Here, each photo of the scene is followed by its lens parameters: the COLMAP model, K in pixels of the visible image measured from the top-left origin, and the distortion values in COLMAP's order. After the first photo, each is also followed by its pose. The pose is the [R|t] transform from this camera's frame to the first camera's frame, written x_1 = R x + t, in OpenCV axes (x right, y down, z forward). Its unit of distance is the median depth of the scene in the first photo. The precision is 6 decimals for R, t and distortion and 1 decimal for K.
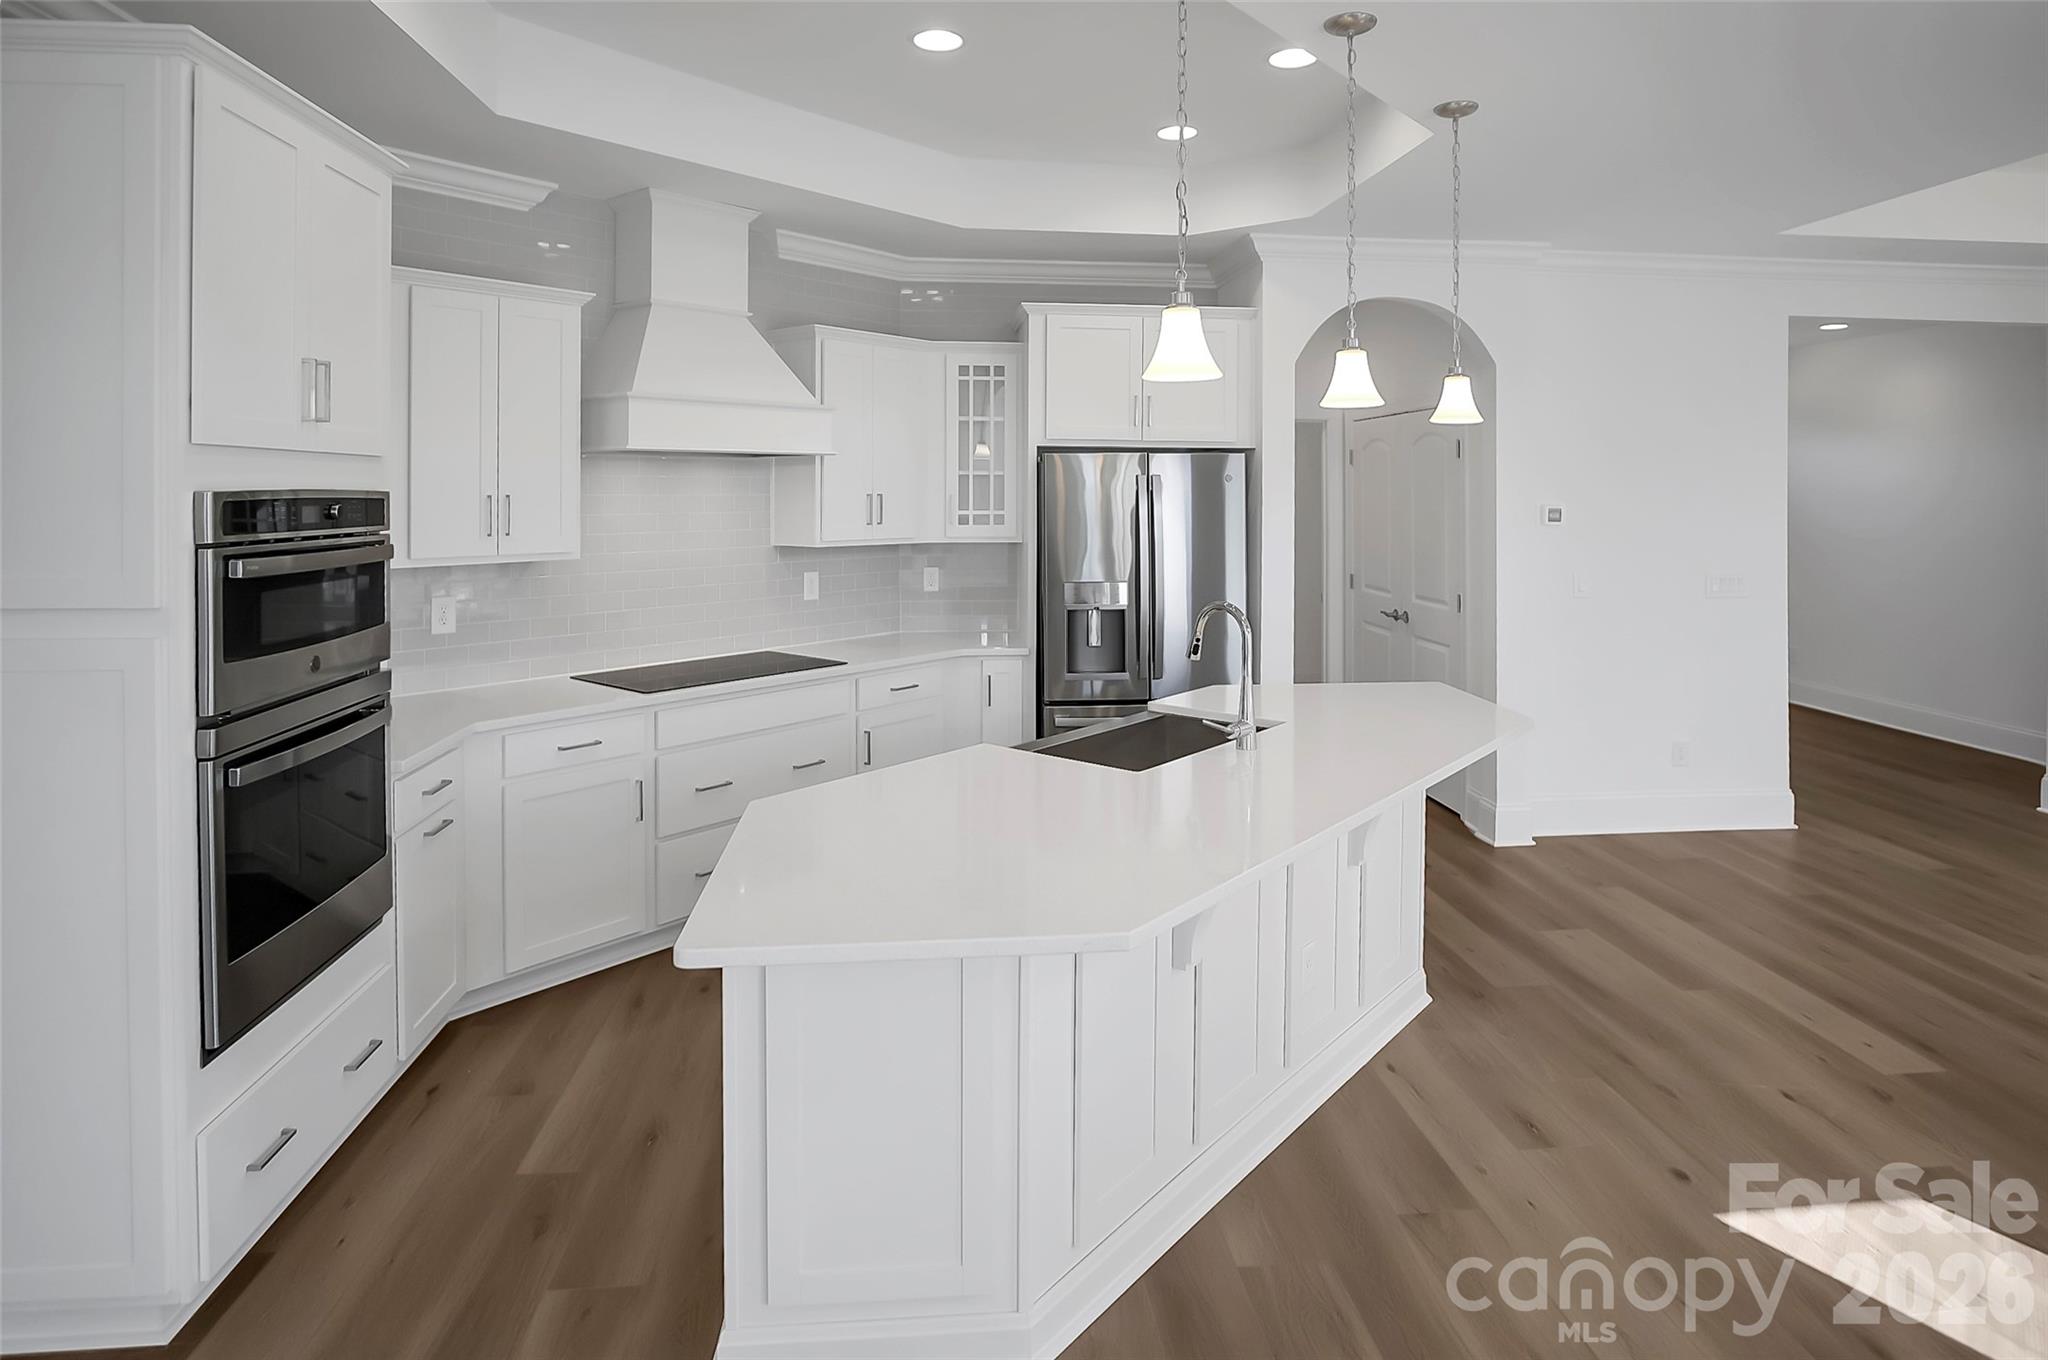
lens RADIAL K [[1144.9, 0, 1035.8], [0, 1144.9, 612.4], [0, 0, 1]] dist [-0.006238, -0.000400]
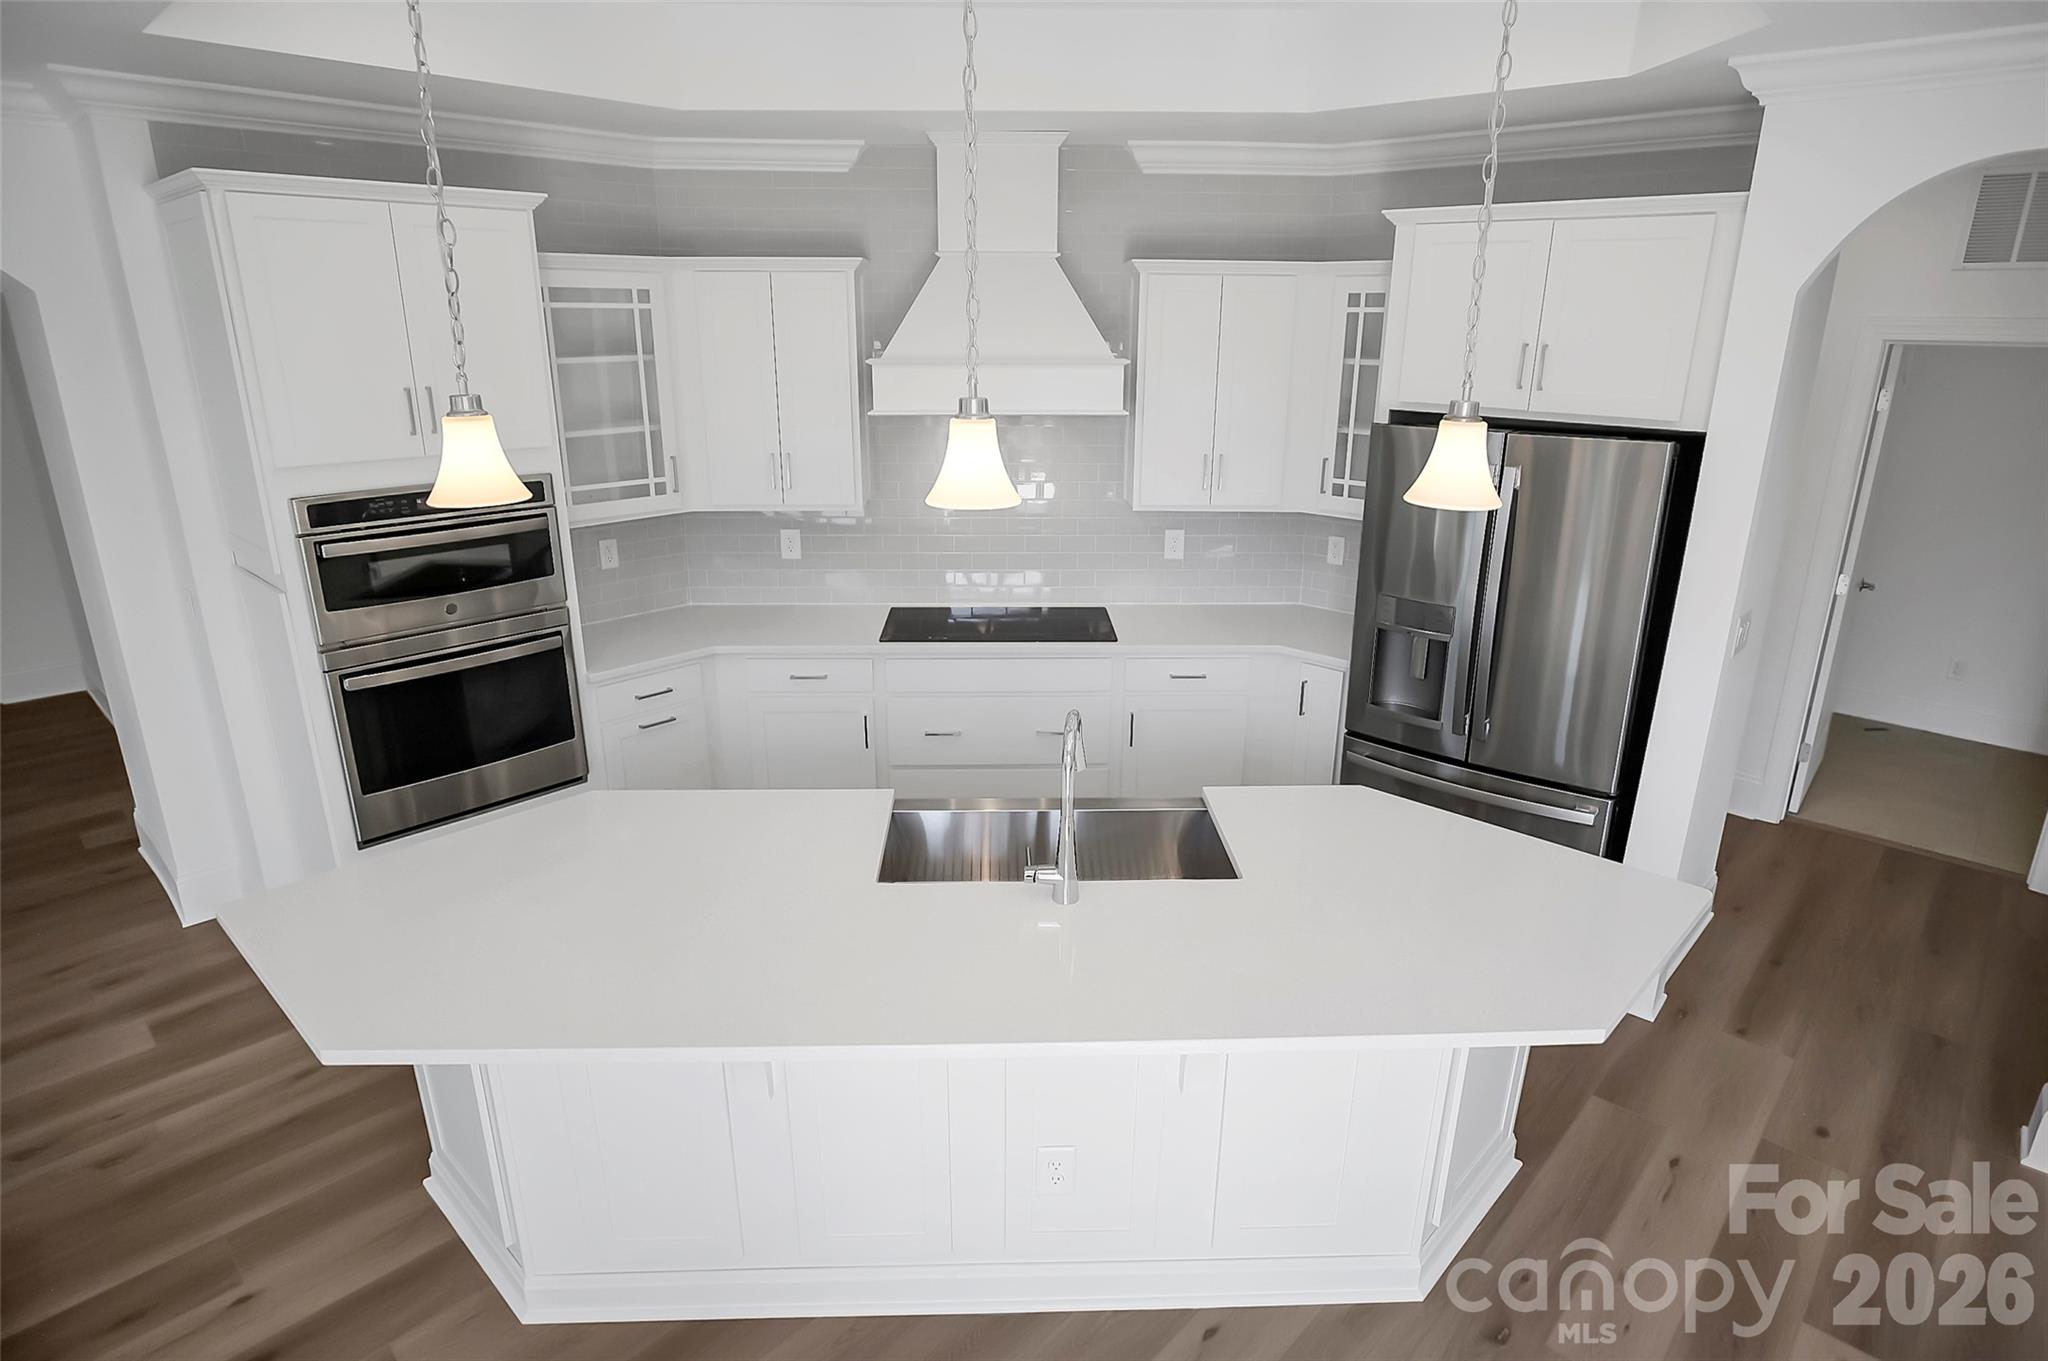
lens RADIAL K [[1114.7, 0, 1024.0], [0, 1114.7, 680.5], [0, 0, 1]] dist [-0.036772, -0.000185]
pose [[0.656023, 0.235504, -0.717058, 0.430928], [-0.084094, 0.966963, 0.240645, -0.134582], [0.750041, -0.097569, 0.654155, 0.340669]]
